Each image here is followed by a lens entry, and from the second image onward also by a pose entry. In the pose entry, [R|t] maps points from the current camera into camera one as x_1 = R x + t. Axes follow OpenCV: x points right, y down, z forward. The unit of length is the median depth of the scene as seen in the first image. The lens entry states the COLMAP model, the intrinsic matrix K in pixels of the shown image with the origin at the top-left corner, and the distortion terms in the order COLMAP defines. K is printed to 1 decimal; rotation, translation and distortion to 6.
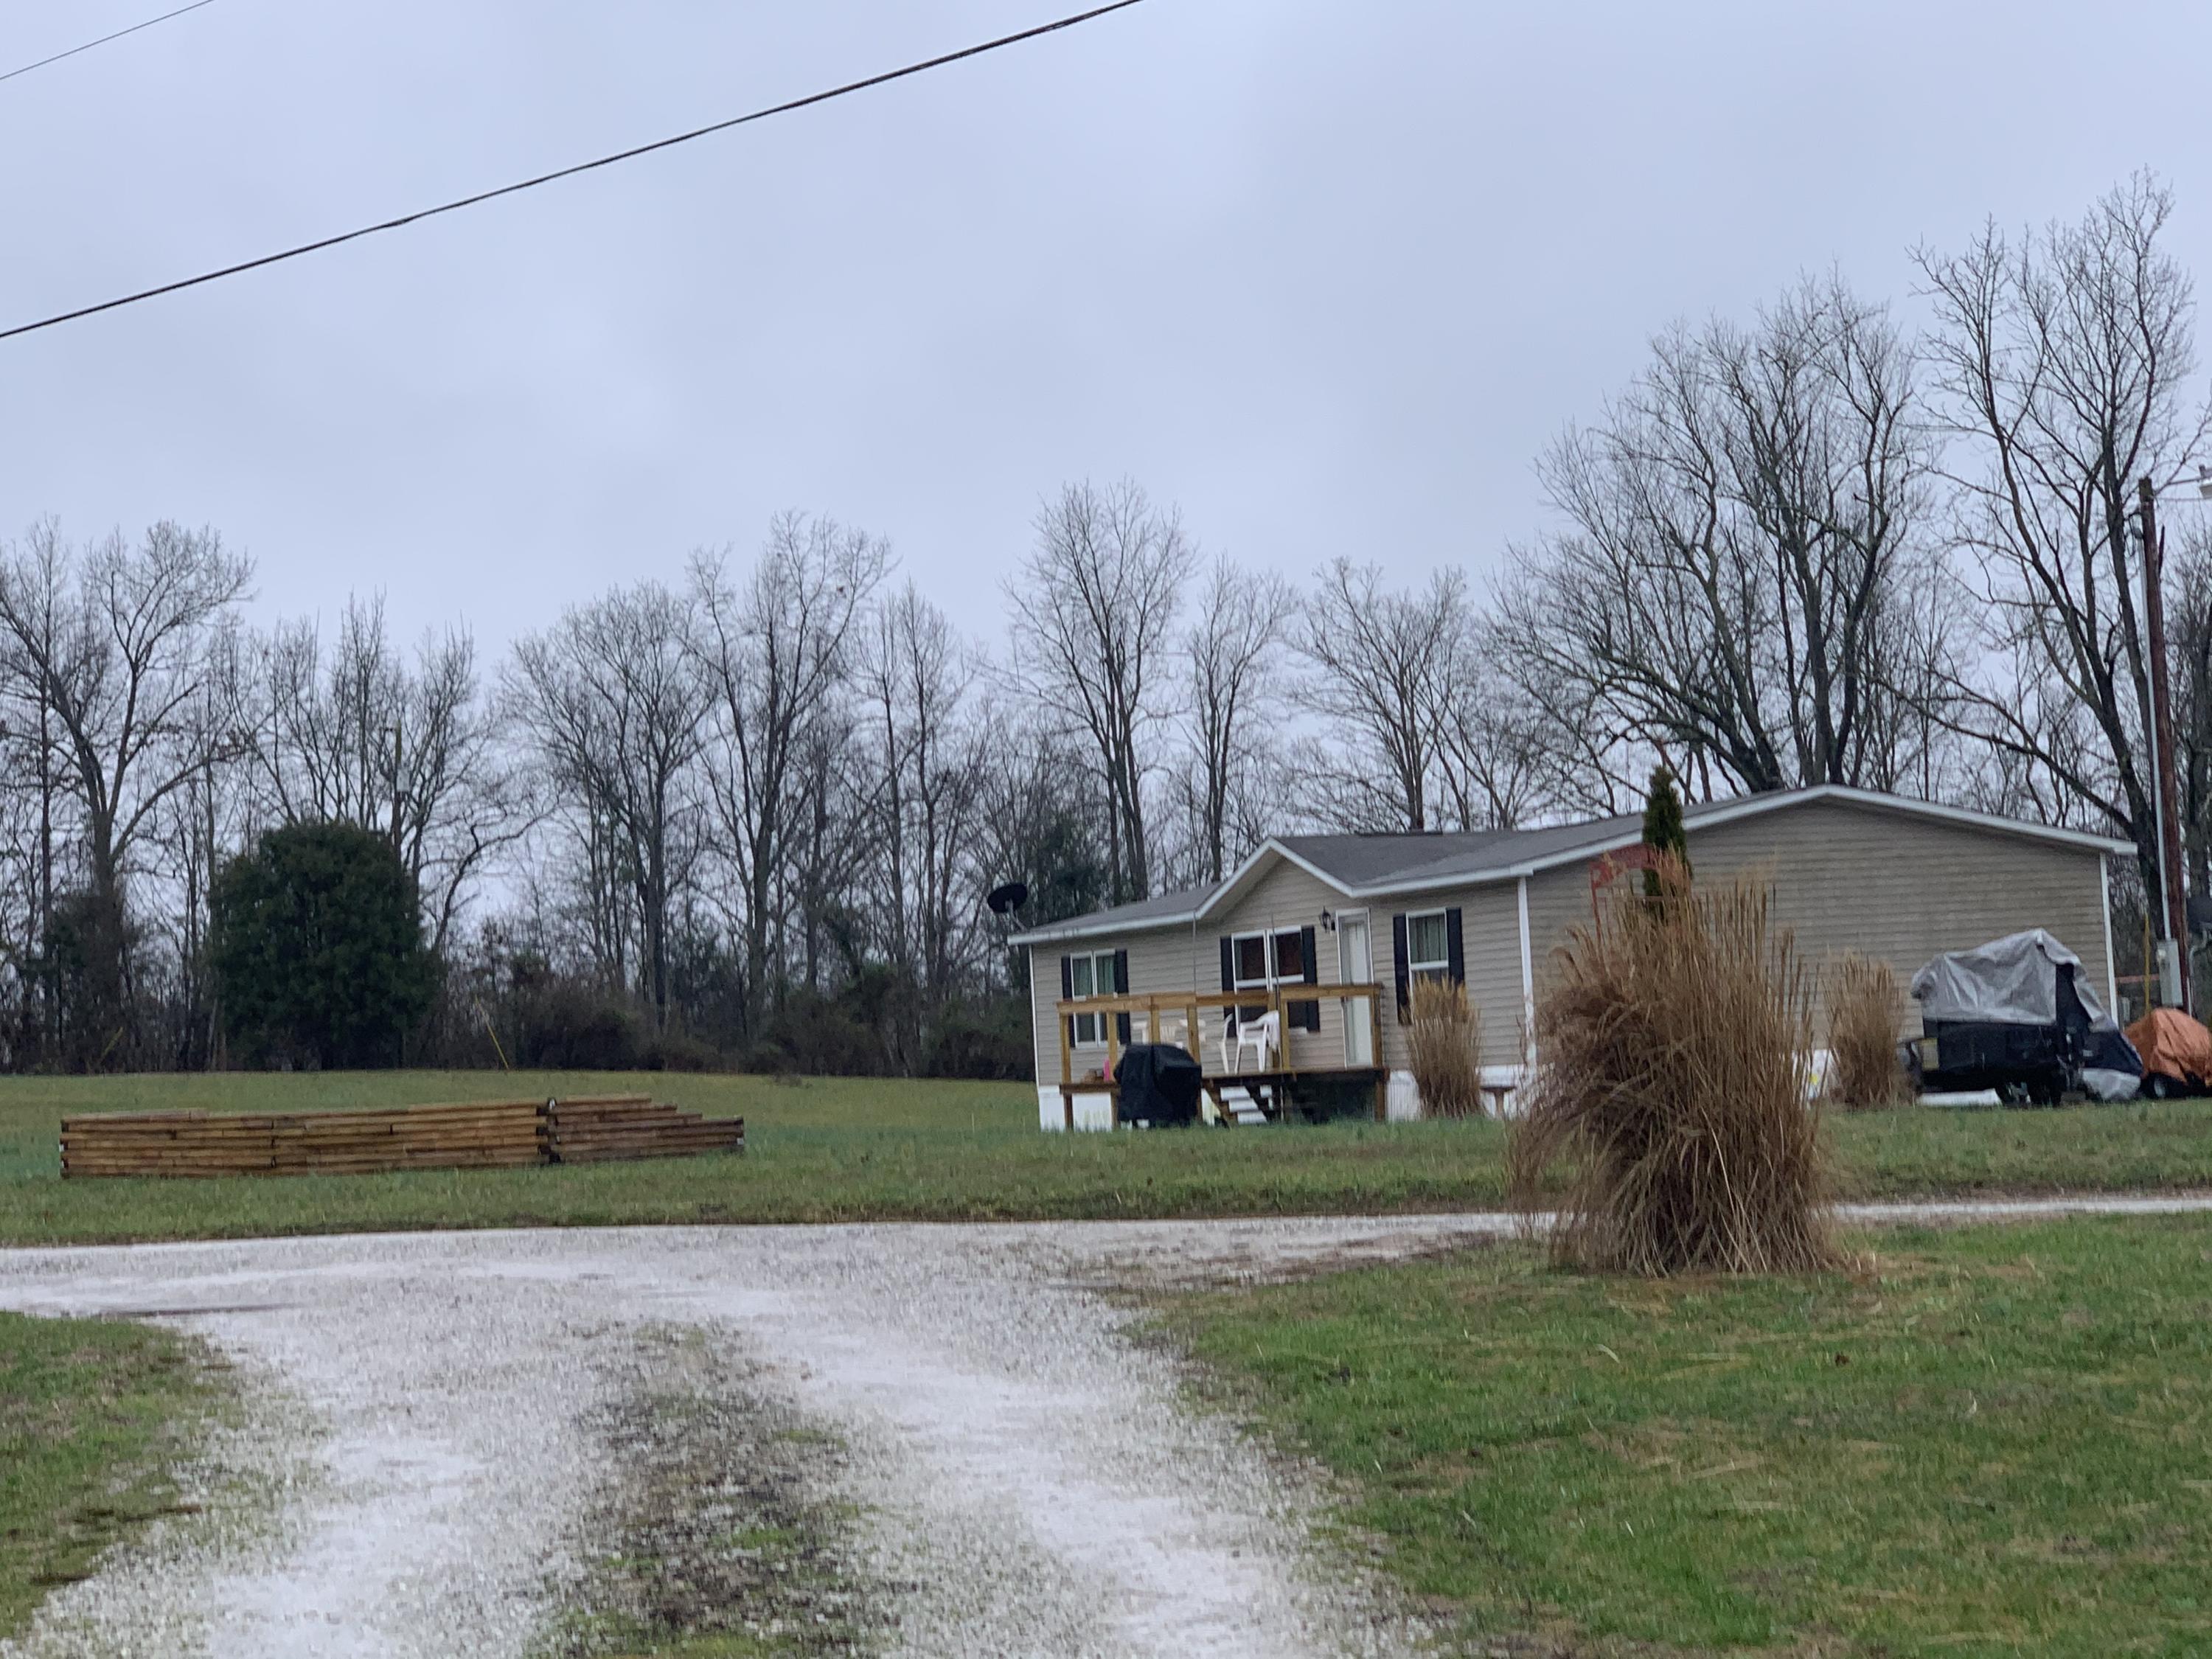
lens RADIAL K [[4398.5, 0, 1106.0], [0, 4398.5, 829.5], [0, 0, 1]] dist [-0.006616, 0.421691]
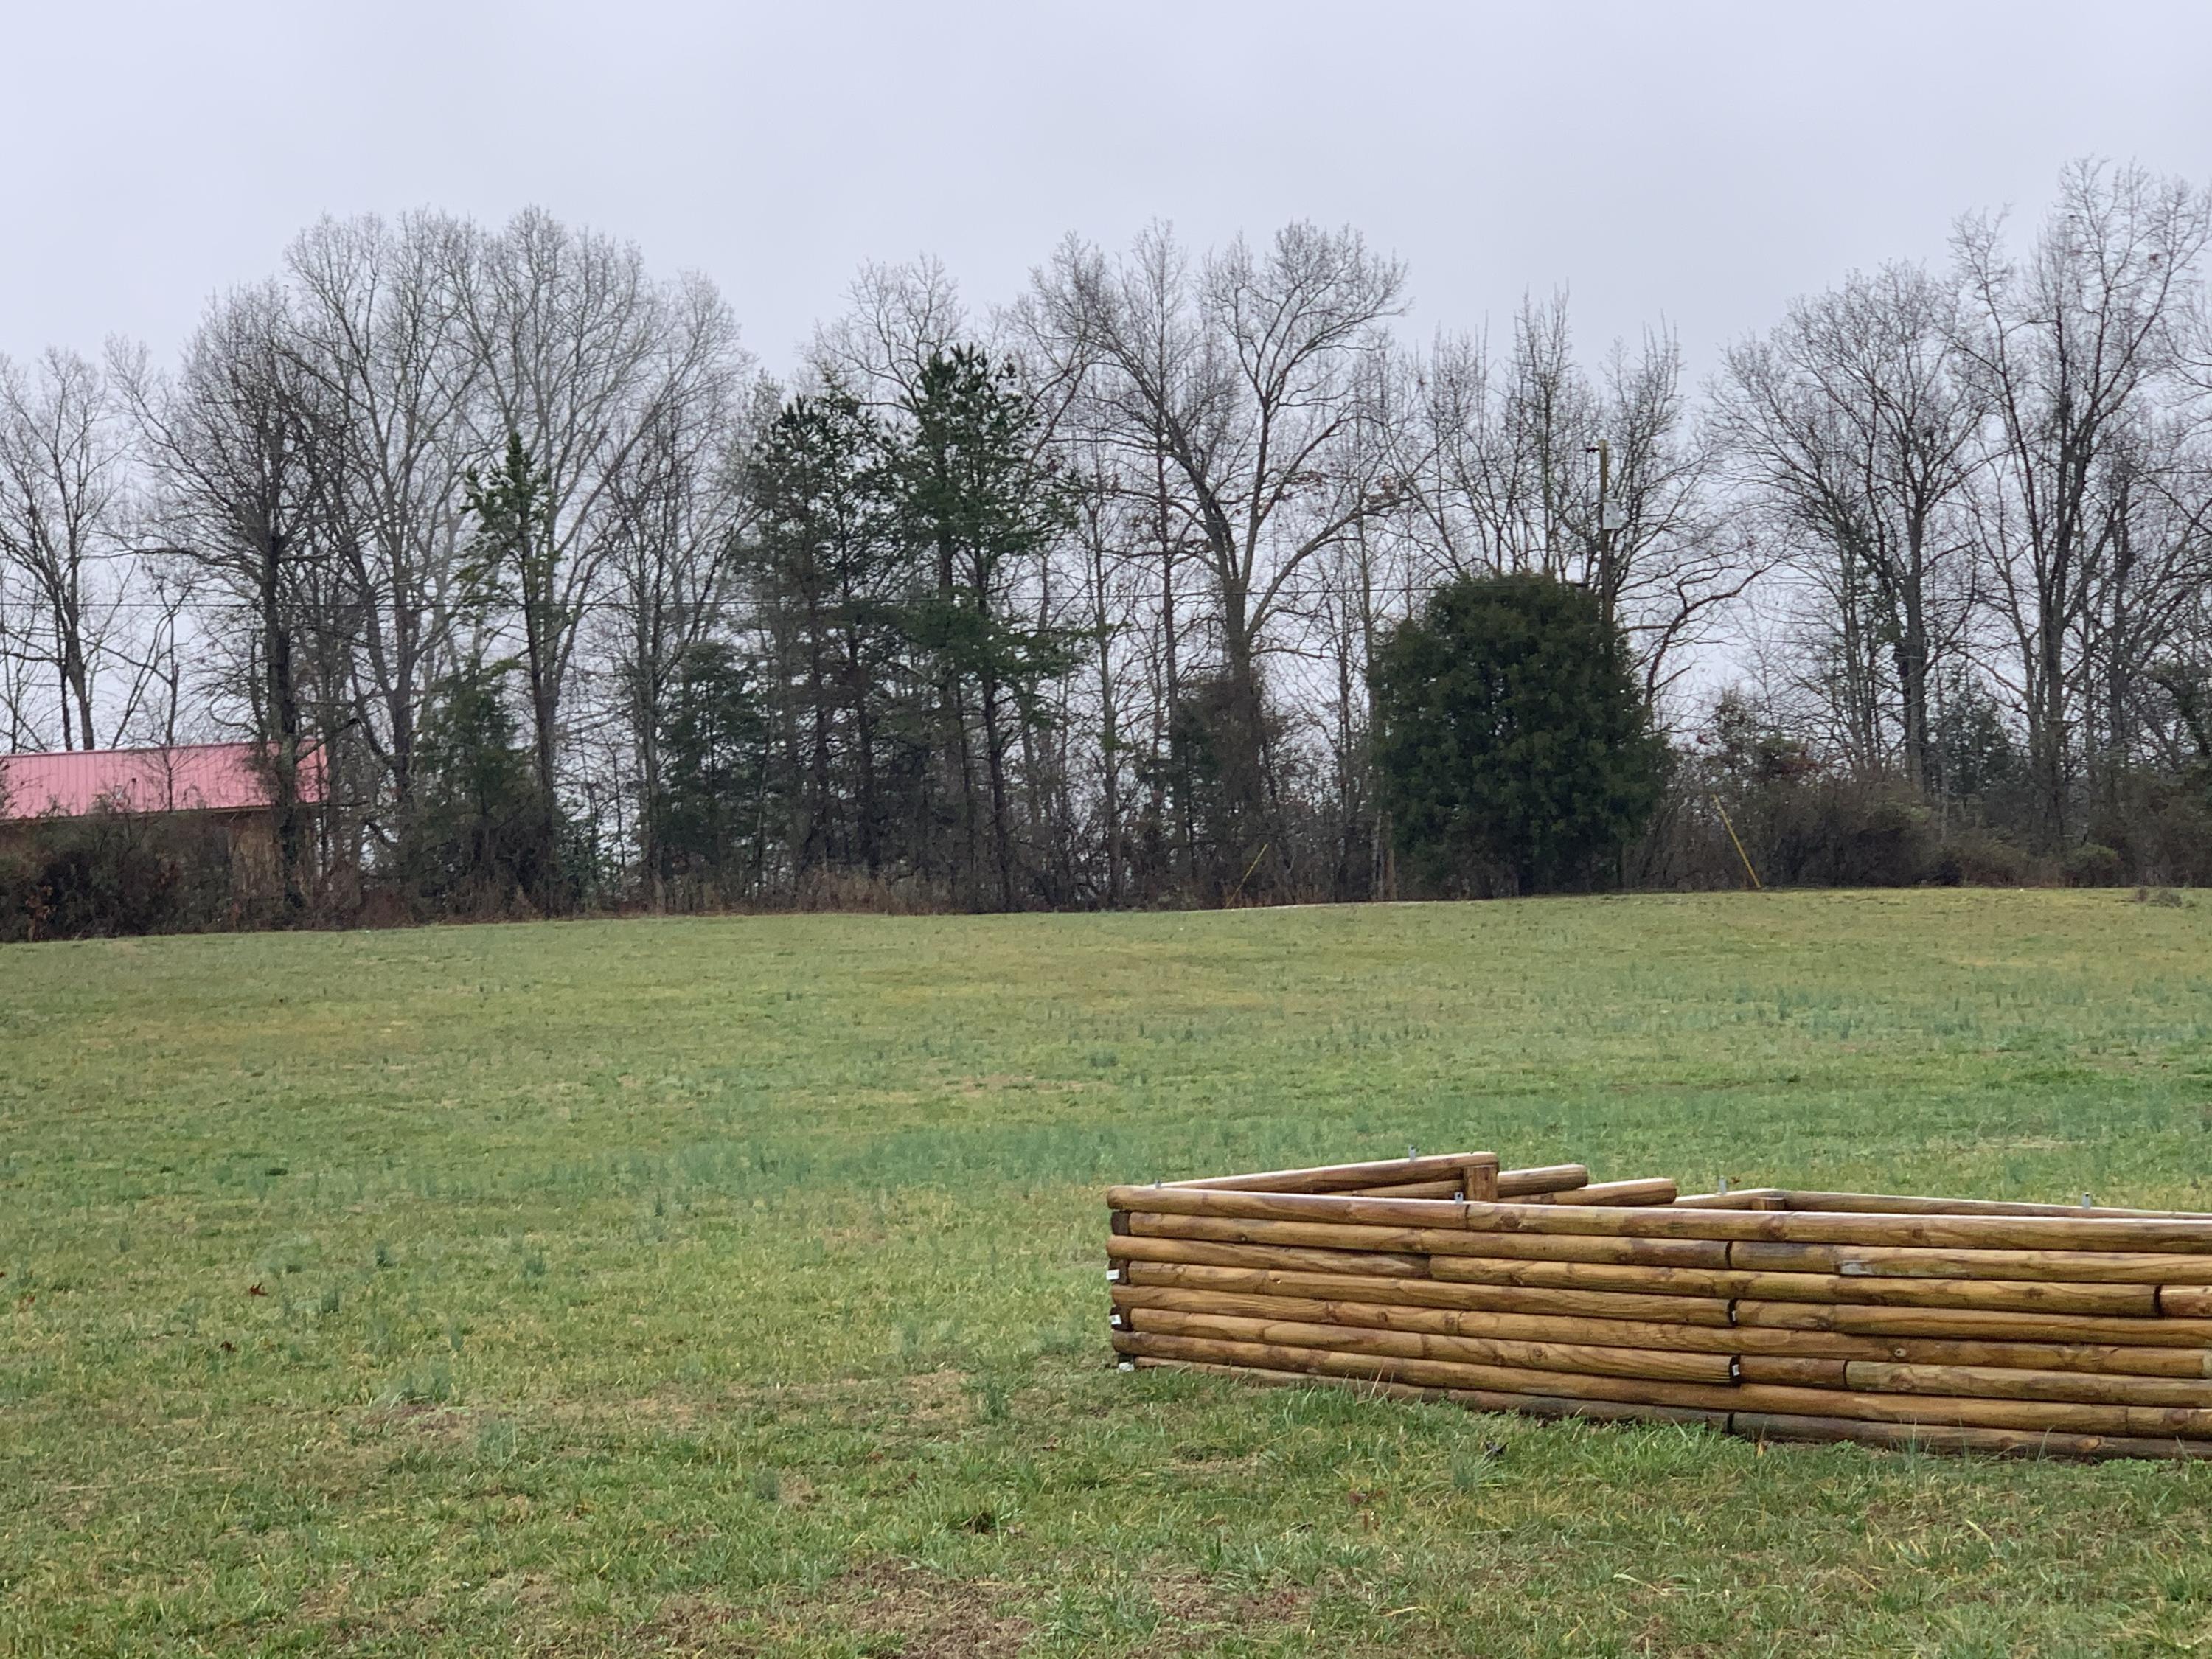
lens RADIAL K [[4722.6, 0, 1104.5], [0, 4722.6, 624.8], [0, 0, 1]] dist [0.253023, -0.118120]
pose [[0.967646, -0.034013, -0.250010, -0.031780], [0.034925, 0.999390, -0.000790, 0.004389], [0.249885, -0.007967, 0.968243, 0.142917]]
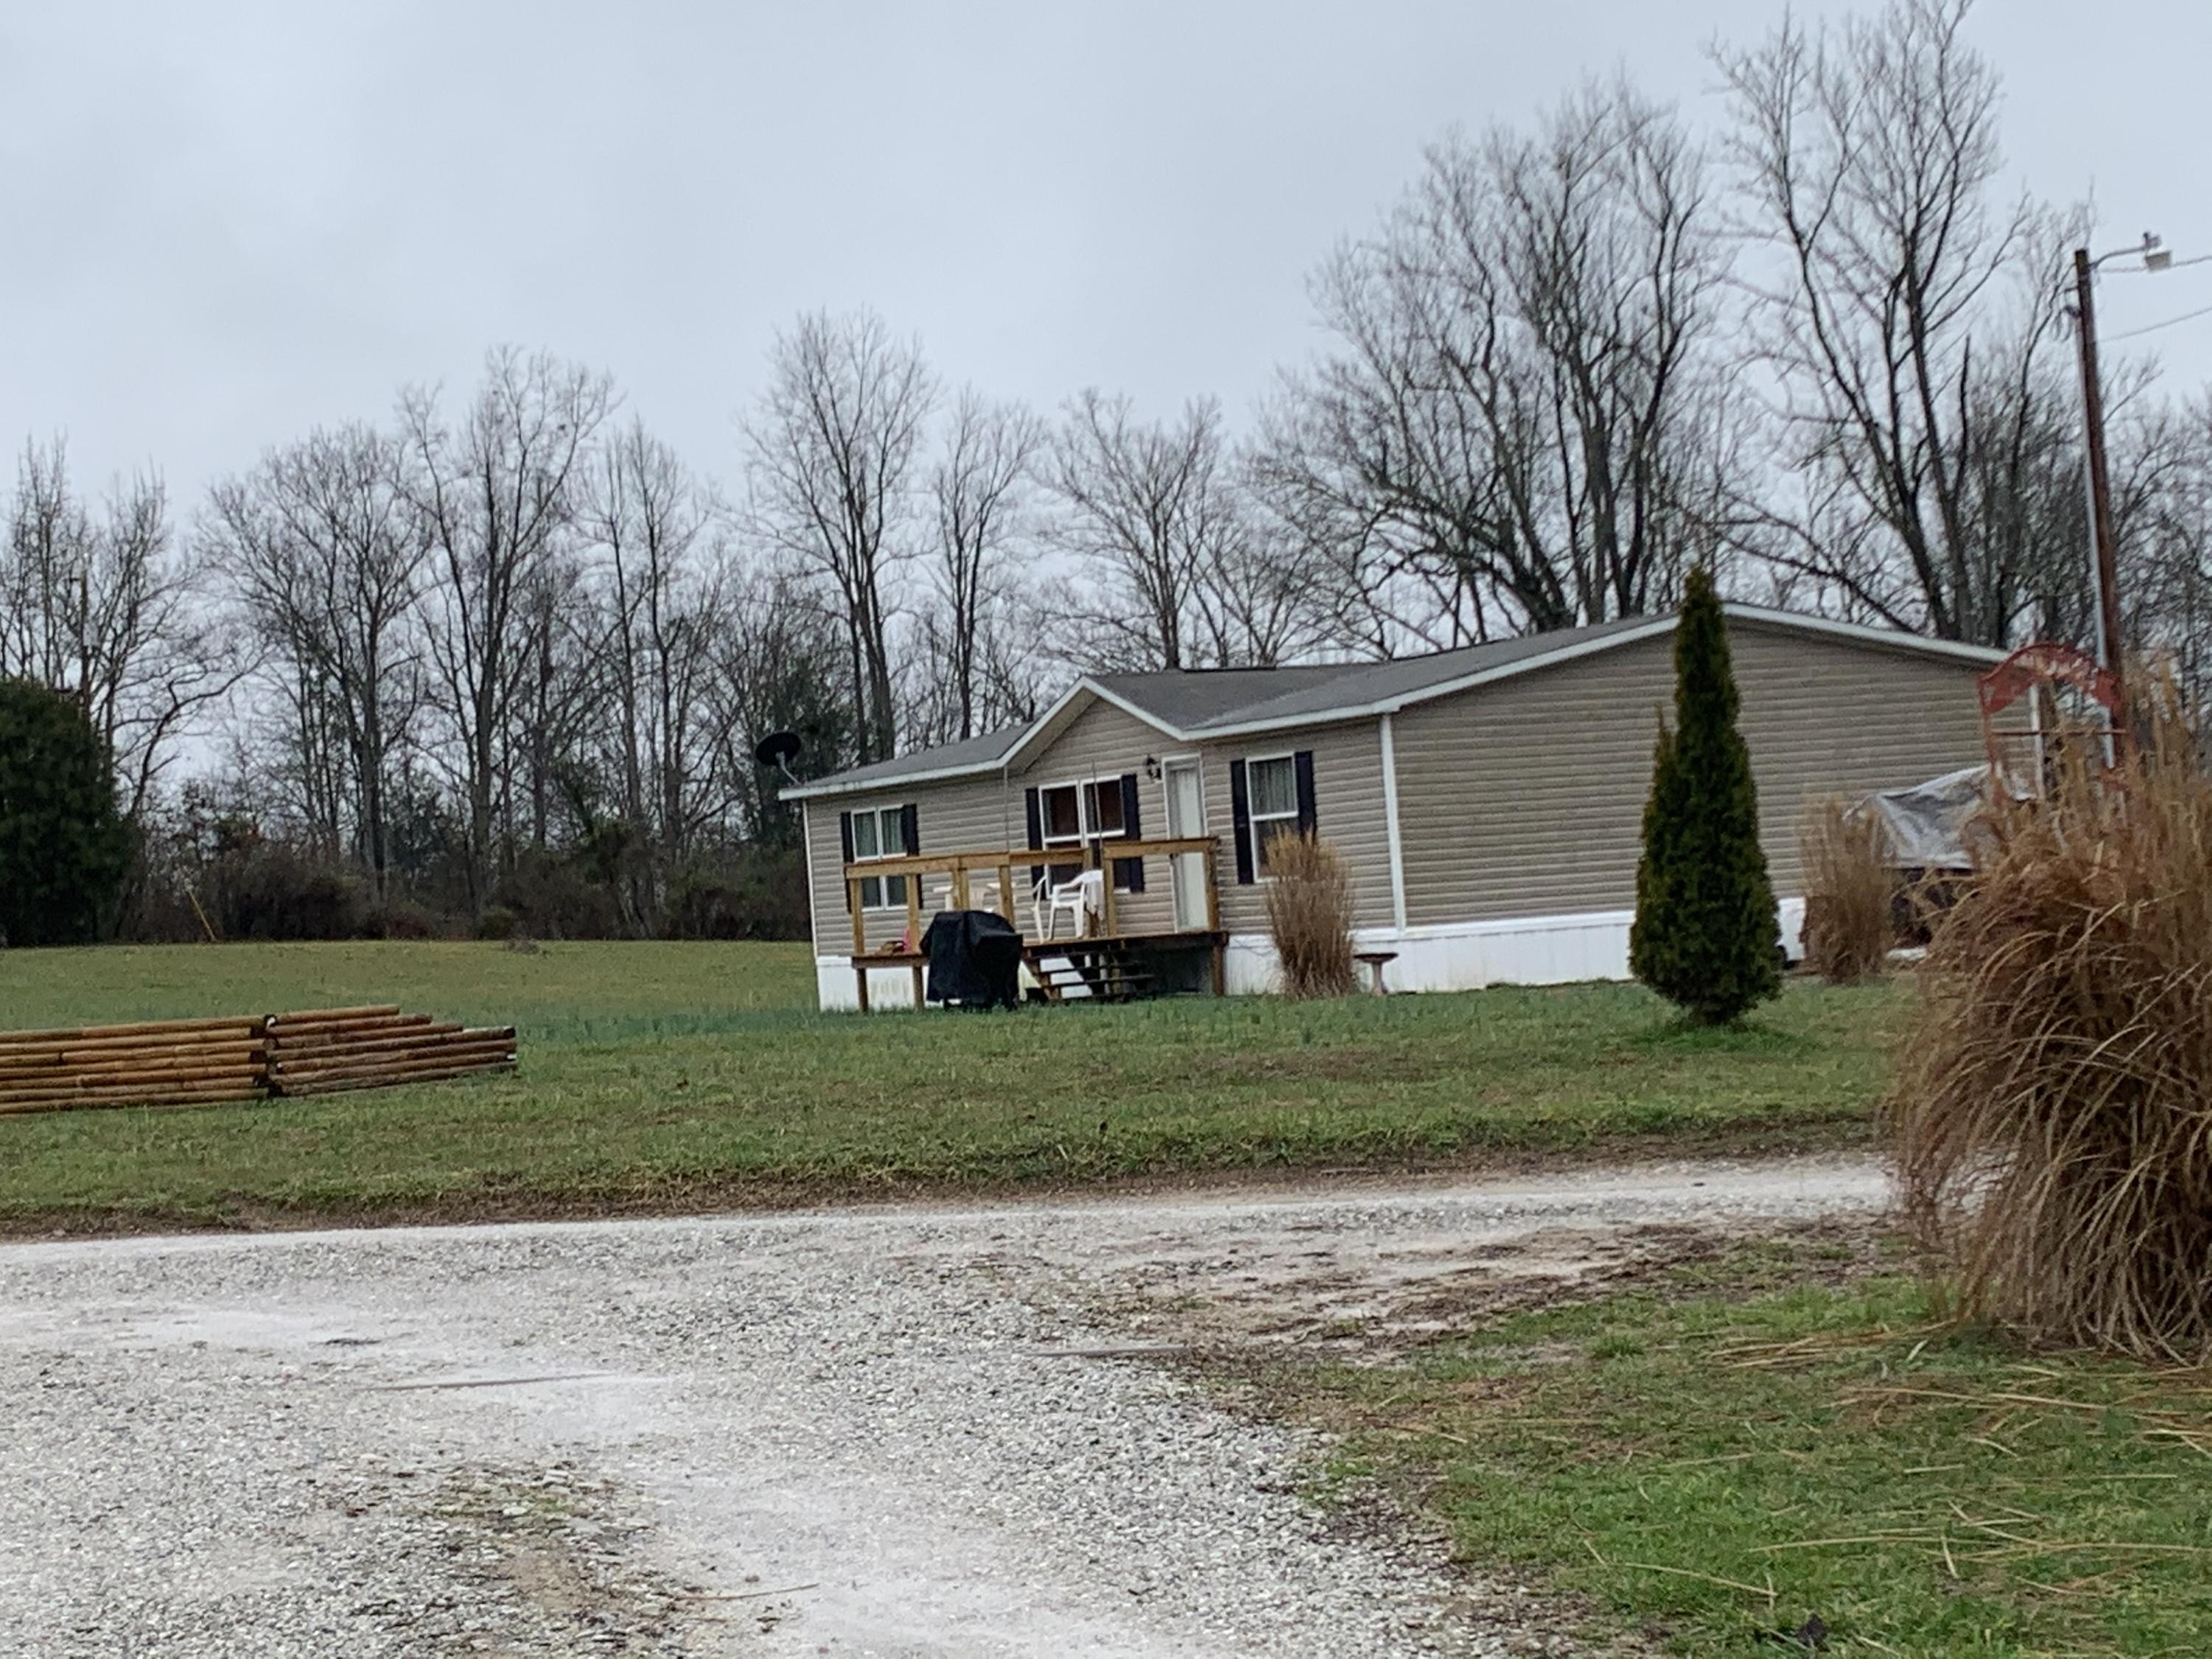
lens RADIAL K [[4364.1, 0, 1222.0], [0, 4364.1, 818.2], [0, 0, 1]] dist [0.184746, -0.297341]
pose [[0.995730, -0.020662, 0.089970, -0.005513], [0.017707, 0.999281, 0.033519, 0.000572], [-0.090598, -0.031783, 0.995380, 0.042005]]
